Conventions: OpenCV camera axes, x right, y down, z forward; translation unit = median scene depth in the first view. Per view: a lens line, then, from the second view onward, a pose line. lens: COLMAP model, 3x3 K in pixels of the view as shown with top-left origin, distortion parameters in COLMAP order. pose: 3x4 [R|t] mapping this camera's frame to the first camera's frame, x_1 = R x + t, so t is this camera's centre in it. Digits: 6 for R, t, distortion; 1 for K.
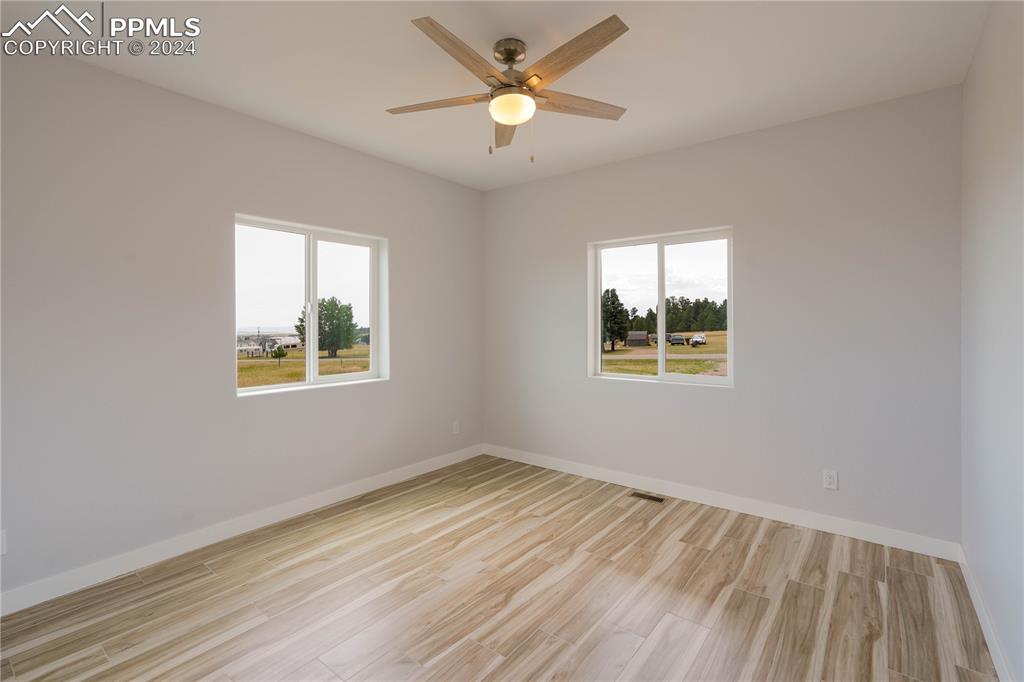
lens RADIAL K [[468.8, 0, 514.7], [0, 468.8, 335.1], [0, 0, 1]] dist [-0.004692, 0.005597]
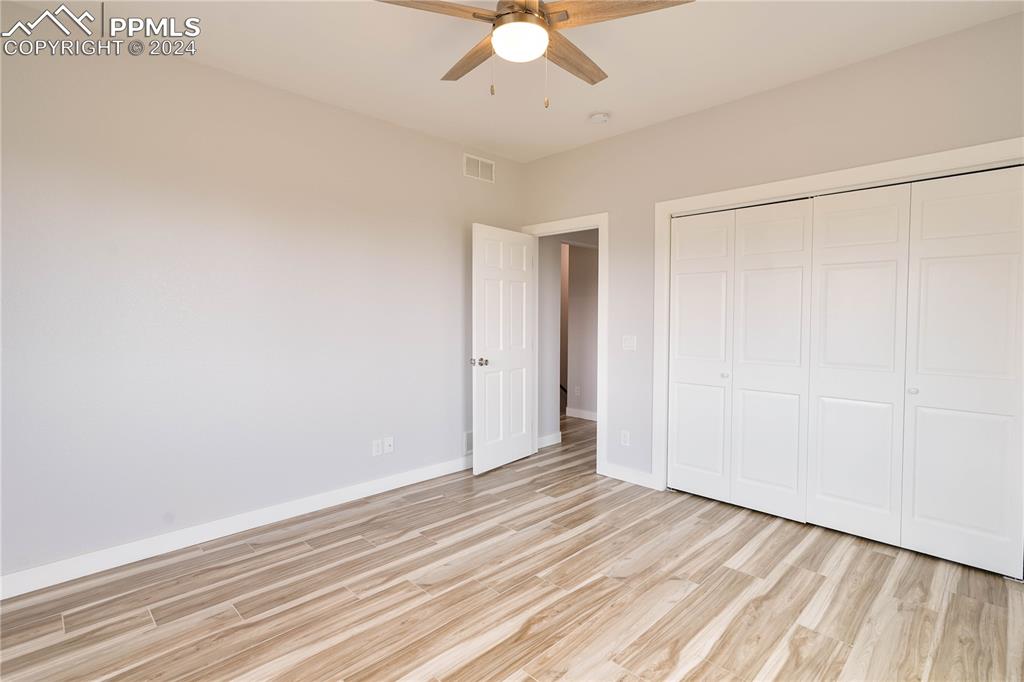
lens RADIAL K [[468.8, 0, 508.8], [0, 468.8, 337.1], [0, 0, 1]] dist [-0.004692, 0.005597]
pose [[-0.990121, -0.004062, 0.140154, -0.100865], [0.004926, 0.997956, 0.063720, 0.003708], [-0.140126, 0.063781, -0.988077, 1.848883]]
